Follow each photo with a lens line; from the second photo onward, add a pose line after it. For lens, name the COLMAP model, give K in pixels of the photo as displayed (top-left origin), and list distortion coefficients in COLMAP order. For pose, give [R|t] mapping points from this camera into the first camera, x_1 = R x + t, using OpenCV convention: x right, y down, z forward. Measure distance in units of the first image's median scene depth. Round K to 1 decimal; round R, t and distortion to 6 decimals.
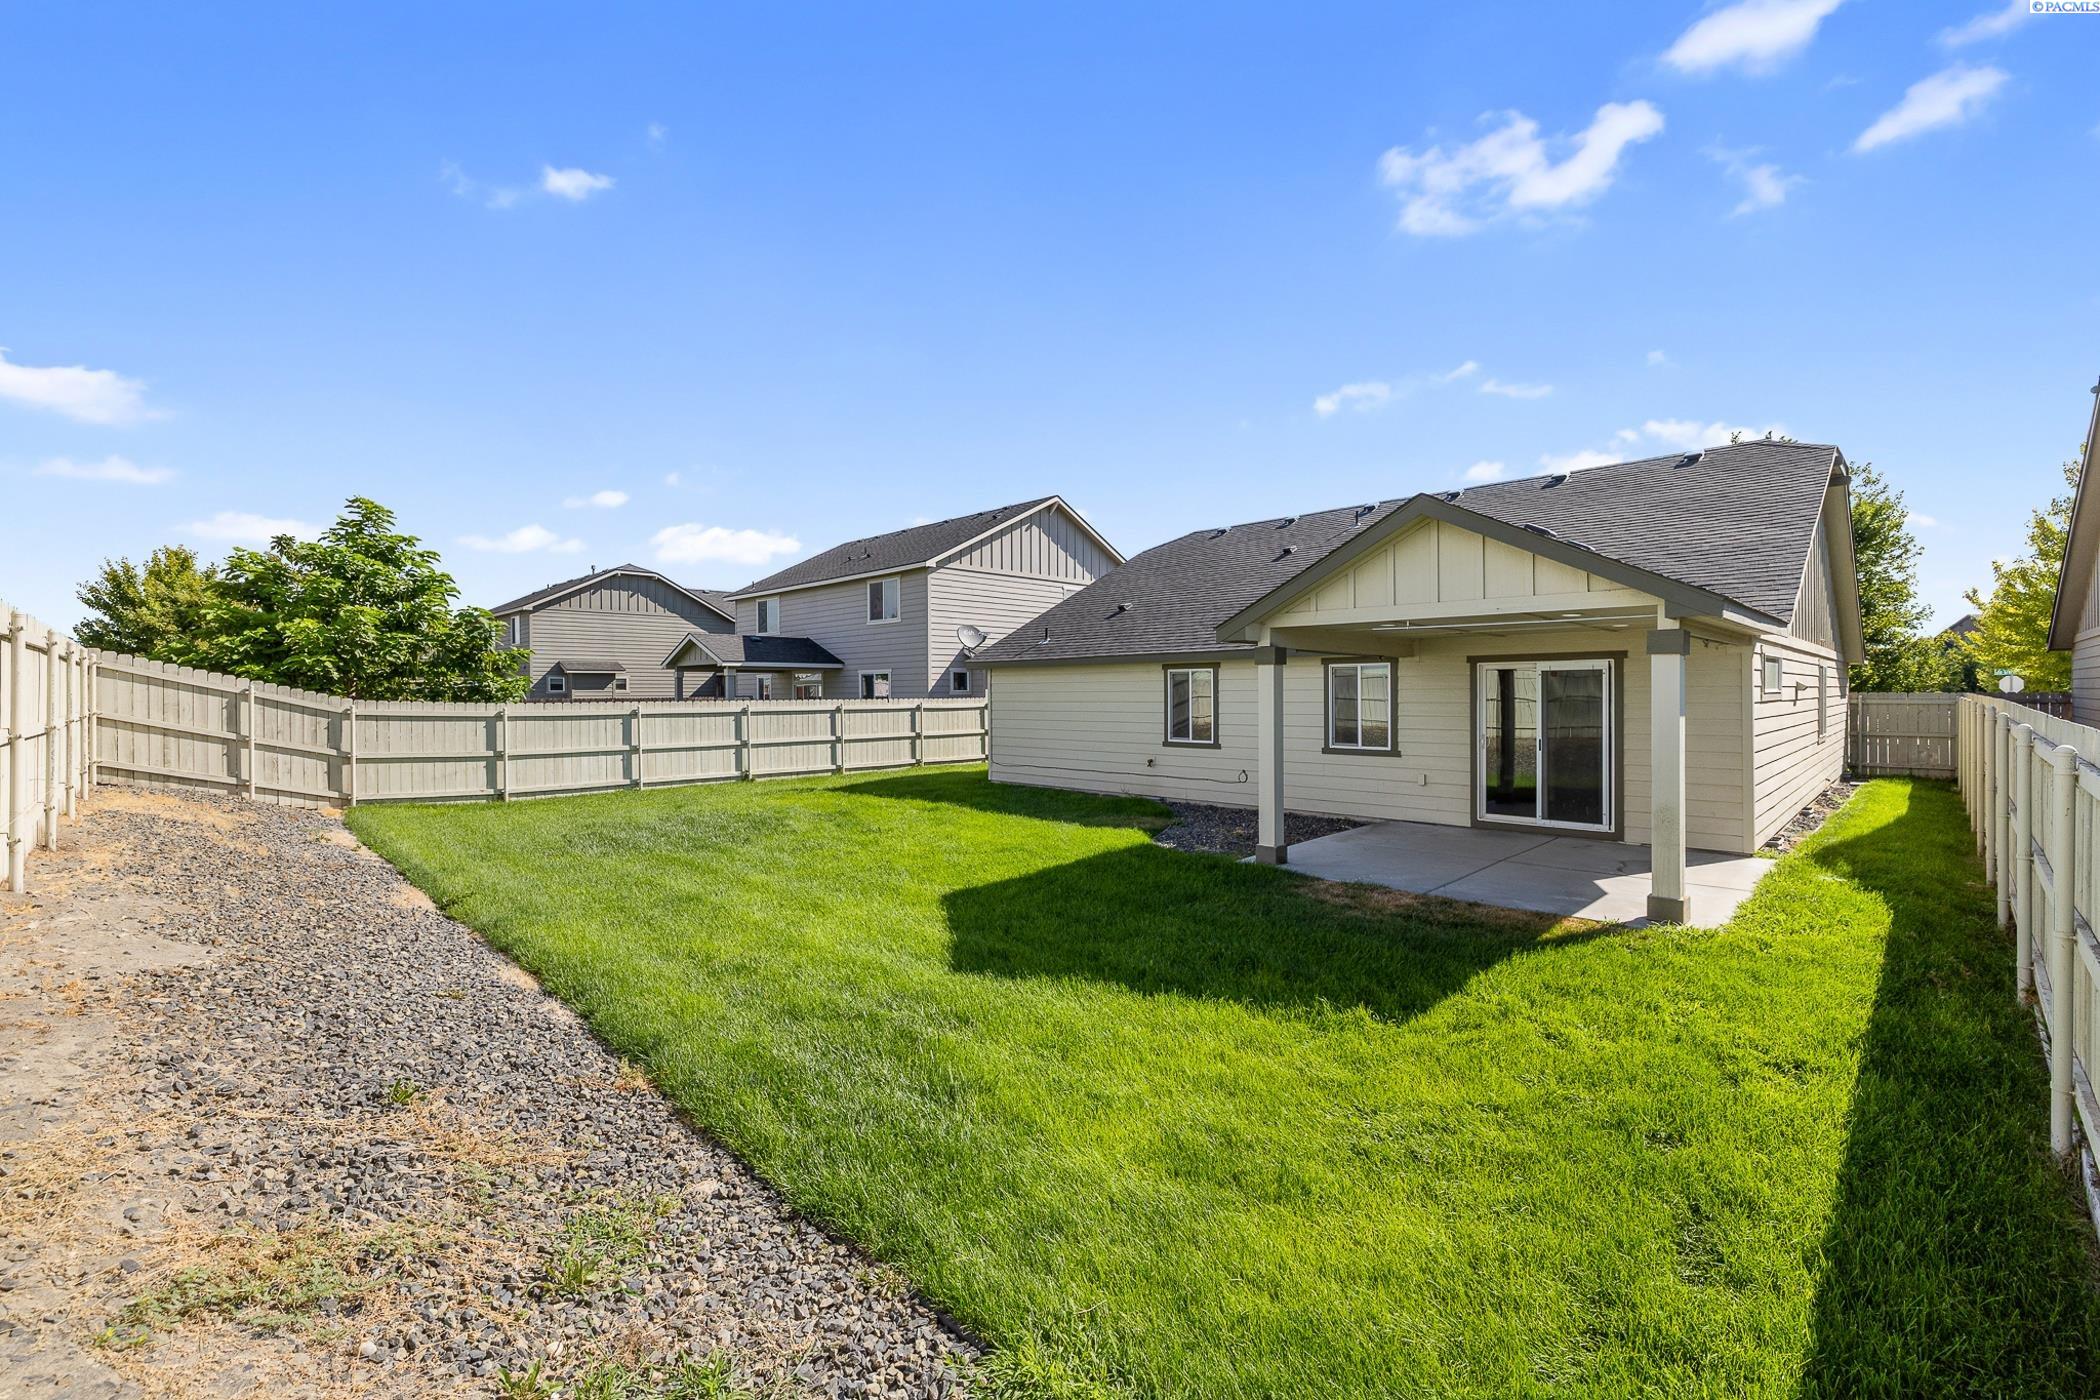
lens RADIAL K [[889.2, 0, 1045.9], [0, 889.2, 685.1], [0, 0, 1]] dist [0.000007, 0.000330]
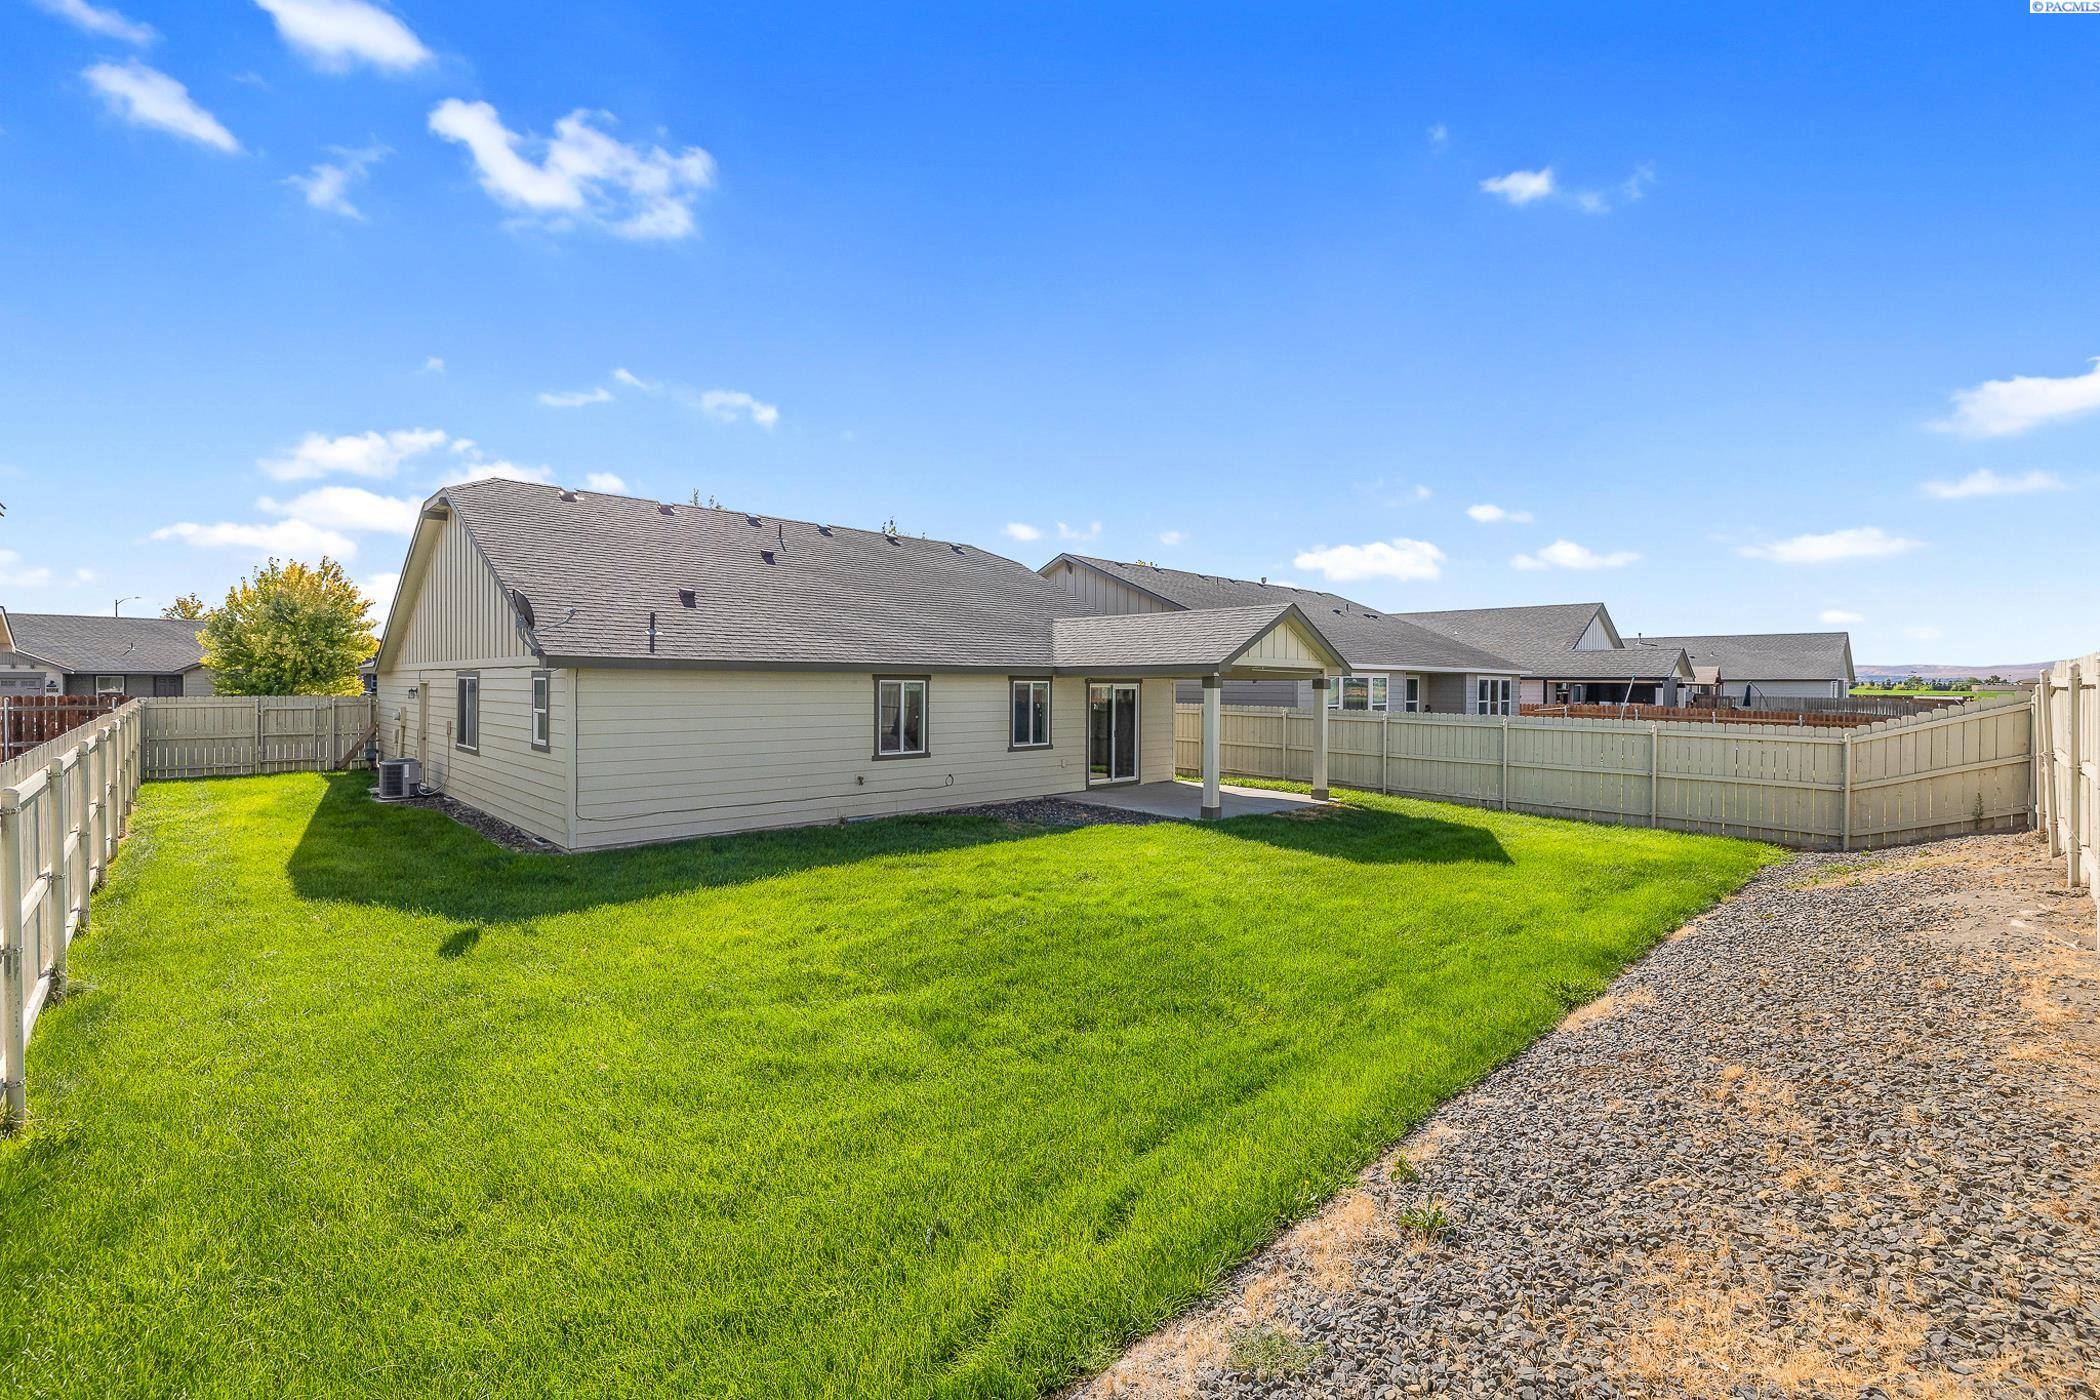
lens RADIAL K [[889.2, 0, 1045.9], [0, 889.2, 685.1], [0, 0, 1]] dist [0.000007, 0.000330]
pose [[0.038682, 0.010455, 0.999197, -0.816990], [-0.009665, 0.999902, -0.010088, -0.004426], [-0.999205, -0.009267, 0.038779, 0.786573]]
